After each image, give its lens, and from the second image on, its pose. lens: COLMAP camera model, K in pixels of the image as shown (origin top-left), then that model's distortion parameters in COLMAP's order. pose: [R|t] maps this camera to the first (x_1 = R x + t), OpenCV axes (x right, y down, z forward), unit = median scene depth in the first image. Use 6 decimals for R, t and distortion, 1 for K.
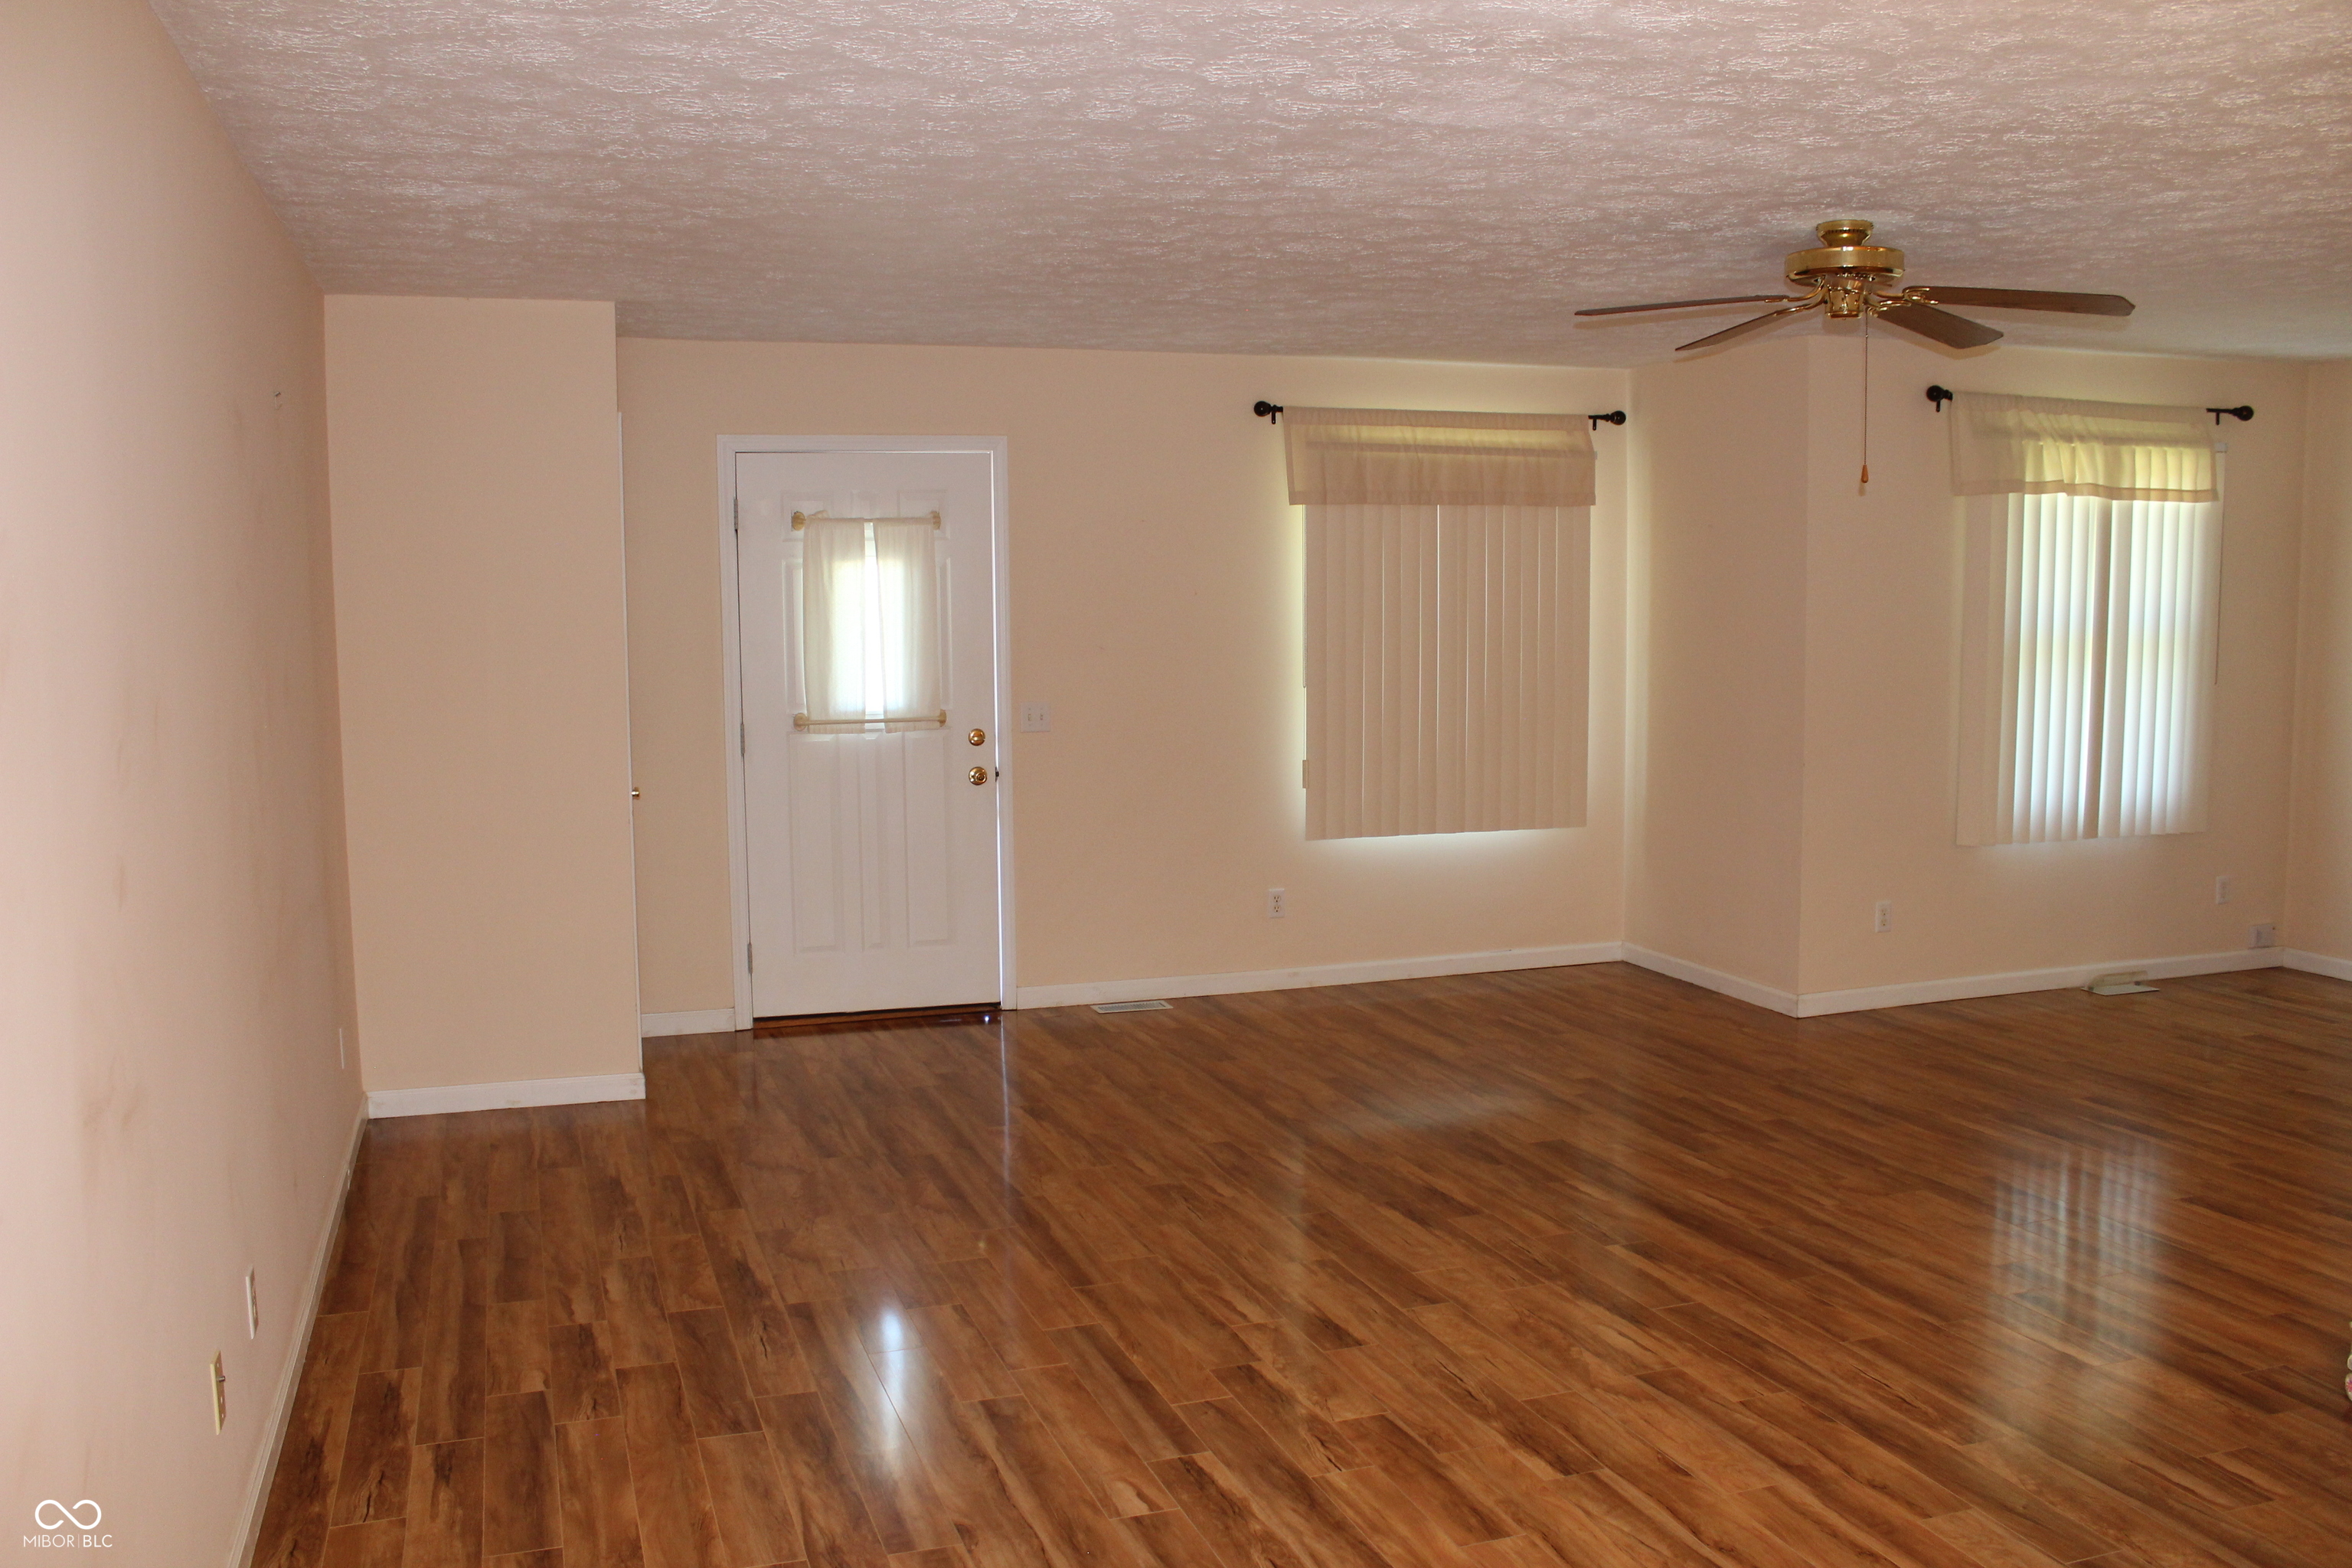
lens RADIAL K [[1938.6, 0, 1175.4], [0, 1938.6, 787.0], [0, 0, 1]] dist [-0.089249, 0.031017]
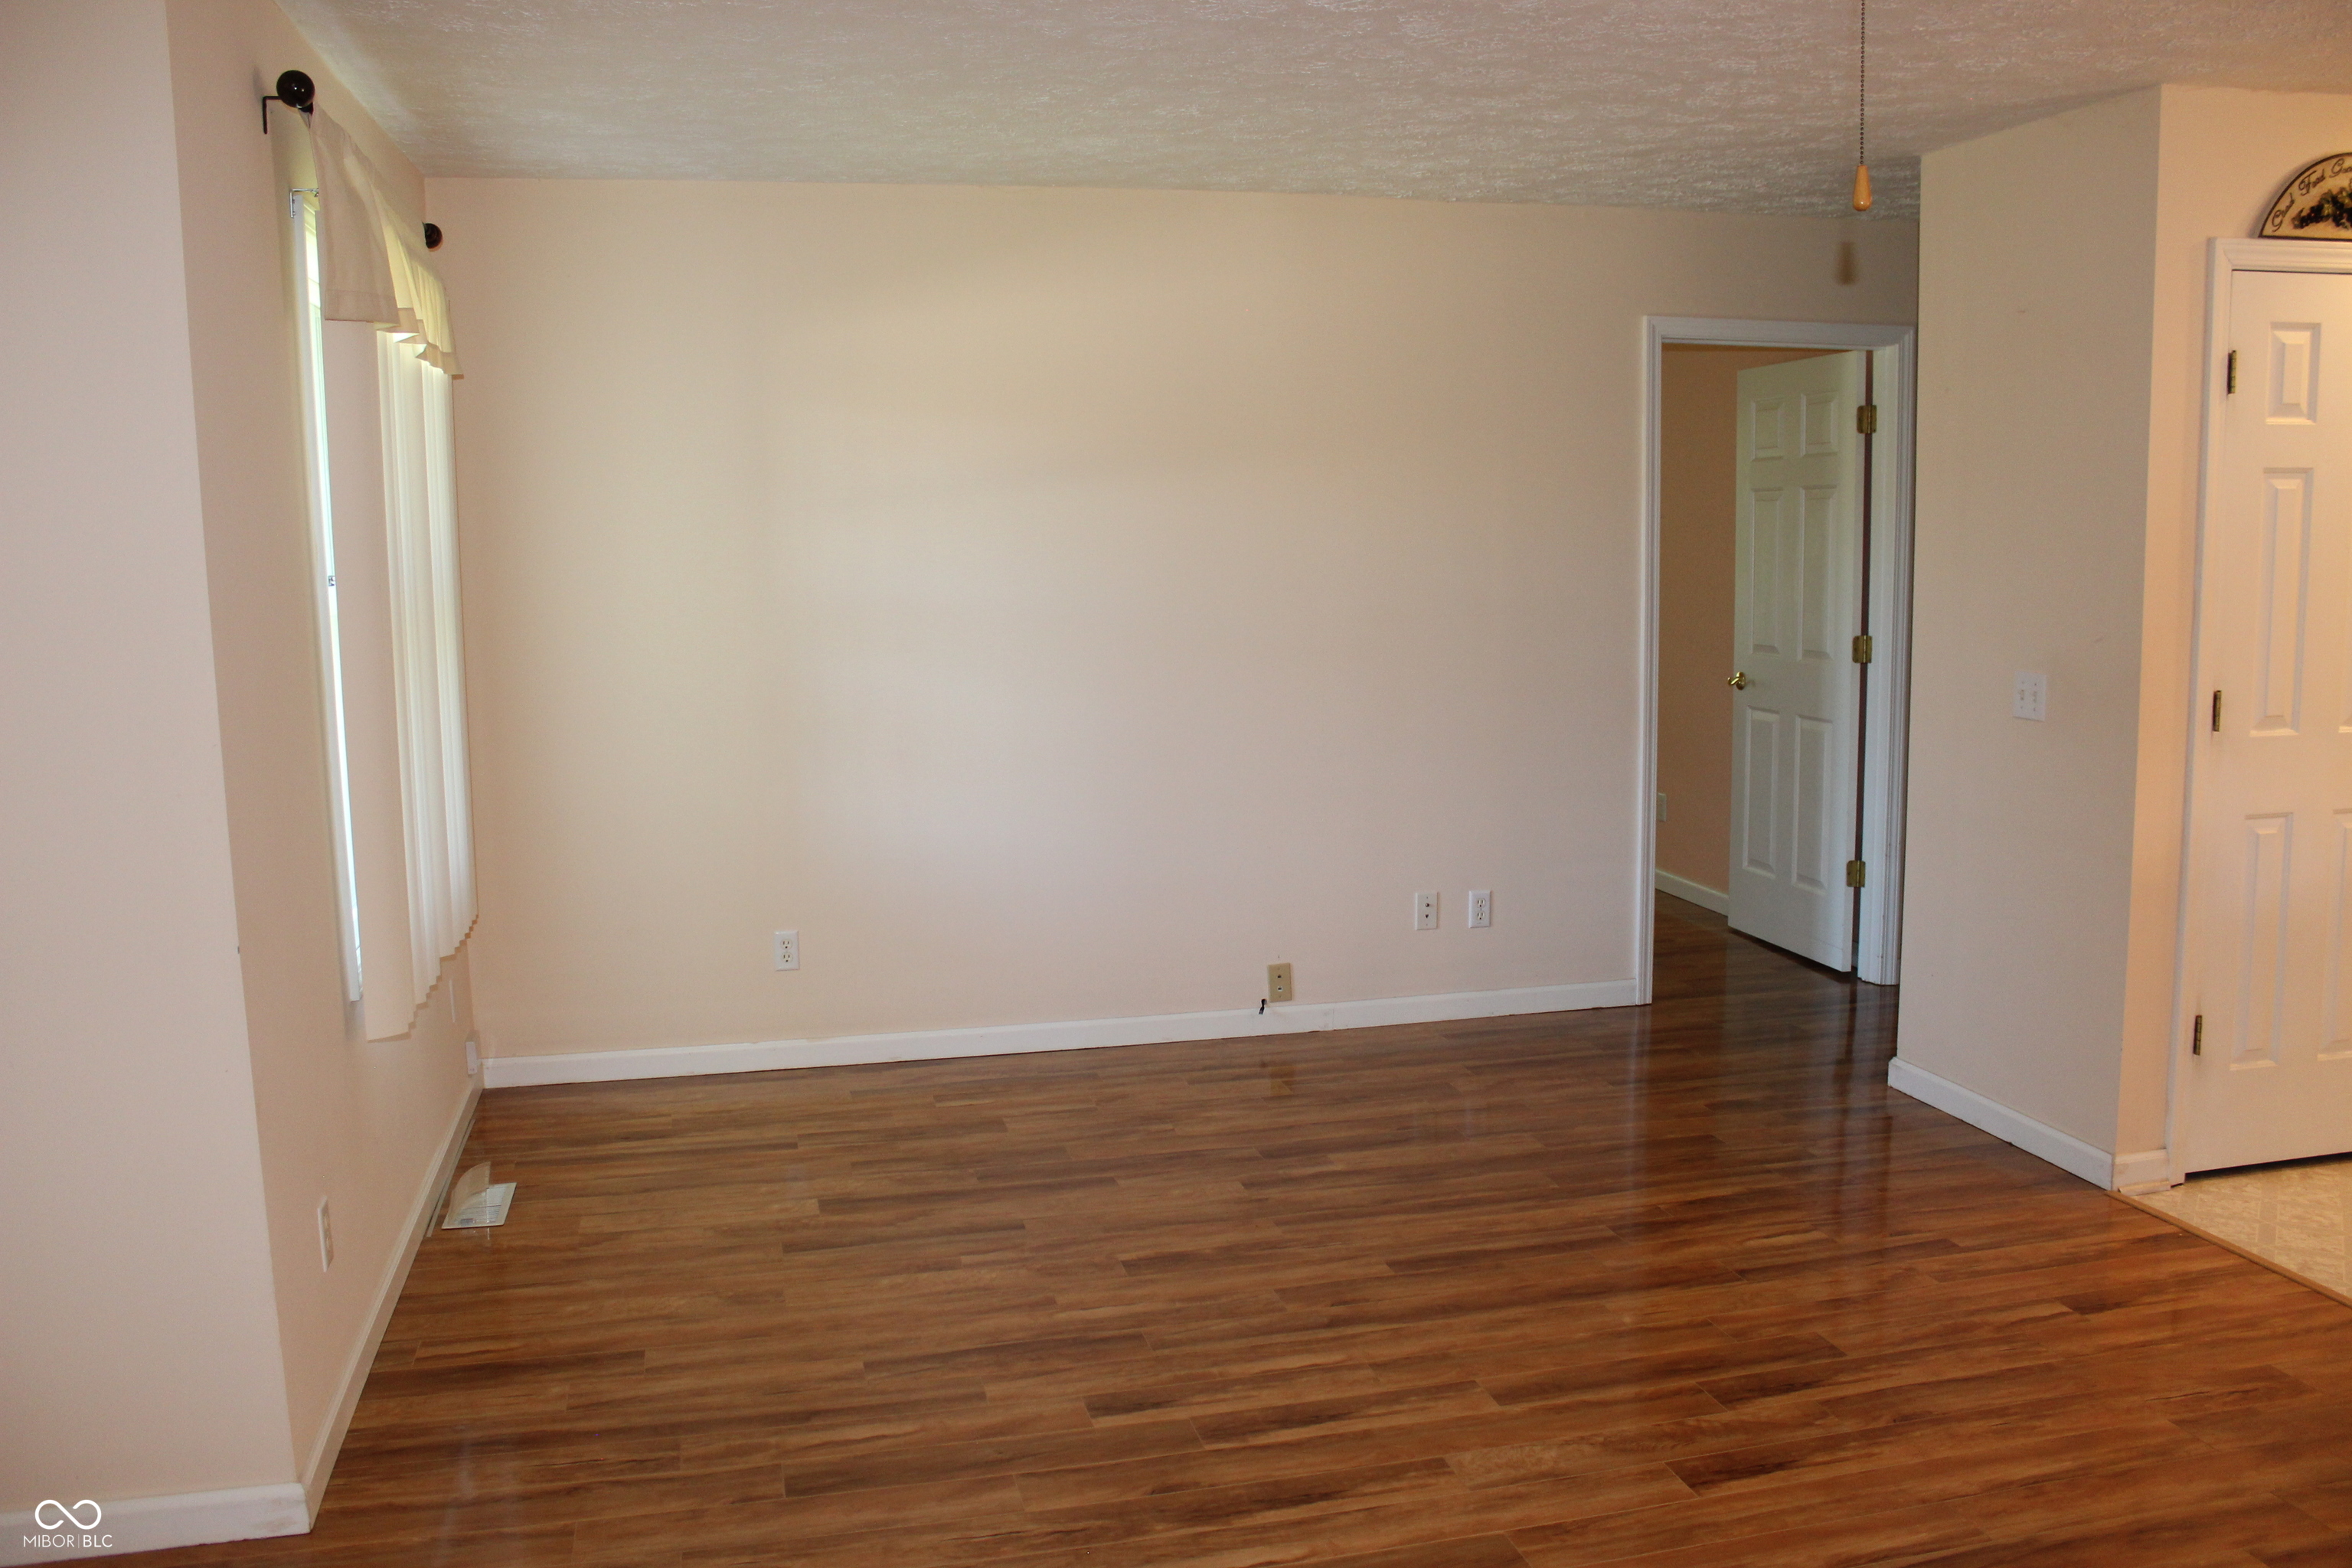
lens RADIAL K [[1938.6, 0, 1176.1], [0, 1938.6, 786.0], [0, 0, 1]] dist [-0.089249, 0.031017]
pose [[0.093651, -0.135410, 0.986354, -0.080178], [0.115231, 0.985524, 0.124355, -0.106489], [-0.988914, 0.102013, 0.107899, 1.000824]]
